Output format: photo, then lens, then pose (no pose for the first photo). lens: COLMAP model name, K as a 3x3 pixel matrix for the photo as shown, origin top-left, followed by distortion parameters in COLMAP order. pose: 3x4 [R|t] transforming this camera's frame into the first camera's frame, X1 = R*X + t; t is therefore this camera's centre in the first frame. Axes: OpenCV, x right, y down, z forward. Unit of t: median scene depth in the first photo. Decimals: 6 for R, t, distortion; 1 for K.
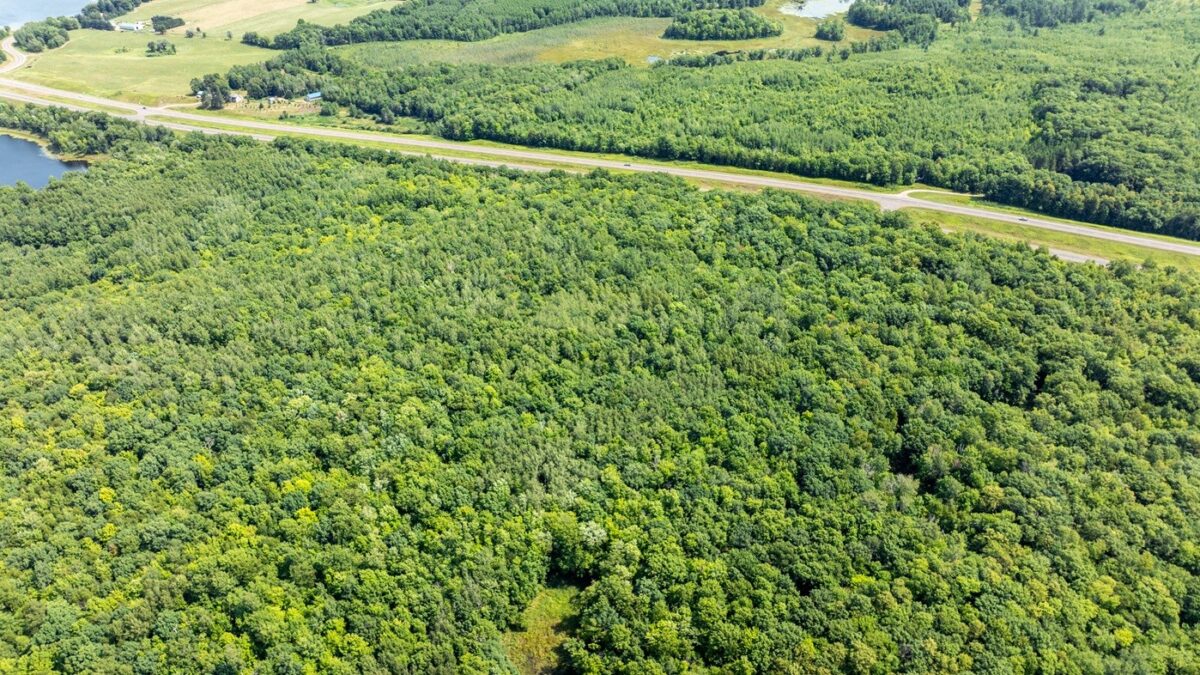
lens RADIAL K [[847.5, 0, 604.3], [0, 847.5, 340.6], [0, 0, 1]] dist [-0.040092, 0.041793]
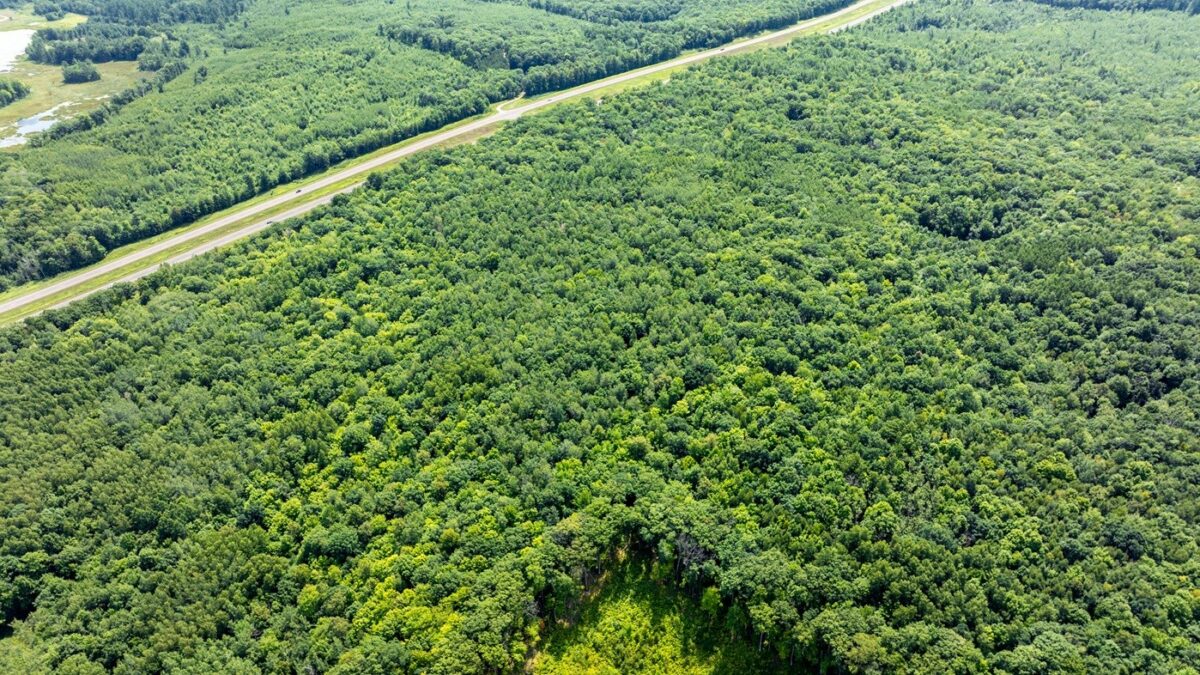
lens RADIAL K [[847.5, 0, 599.6], [0, 847.5, 337.4], [0, 0, 1]] dist [-0.040092, 0.041793]
pose [[0.250307, -0.502765, 0.827390, -0.741485], [0.511505, 0.794261, 0.327890, -0.207483], [-0.822015, 0.341141, 0.455976, 0.325863]]
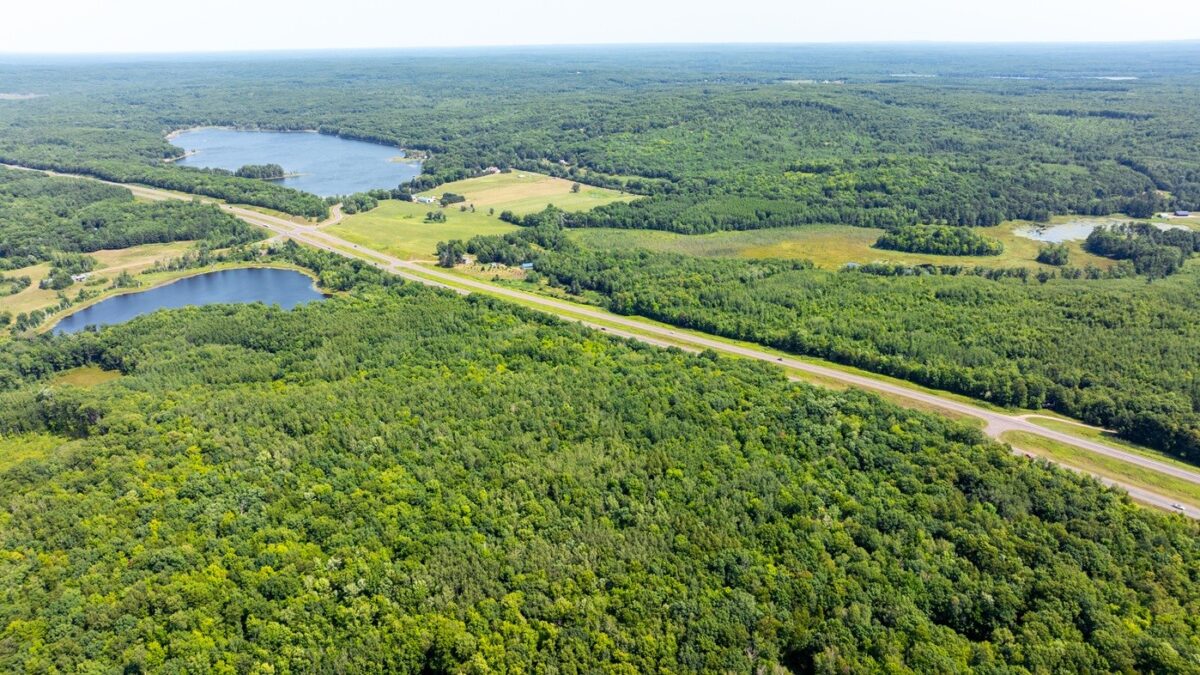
lens RADIAL K [[847.5, 0, 601.1], [0, 847.5, 335.9], [0, 0, 1]] dist [-0.040092, 0.041793]
pose [[0.933412, 0.121725, -0.337527, 0.187908], [-0.195629, 0.961228, -0.194347, 0.009890], [0.300783, 0.247436, 0.921035, -0.017188]]
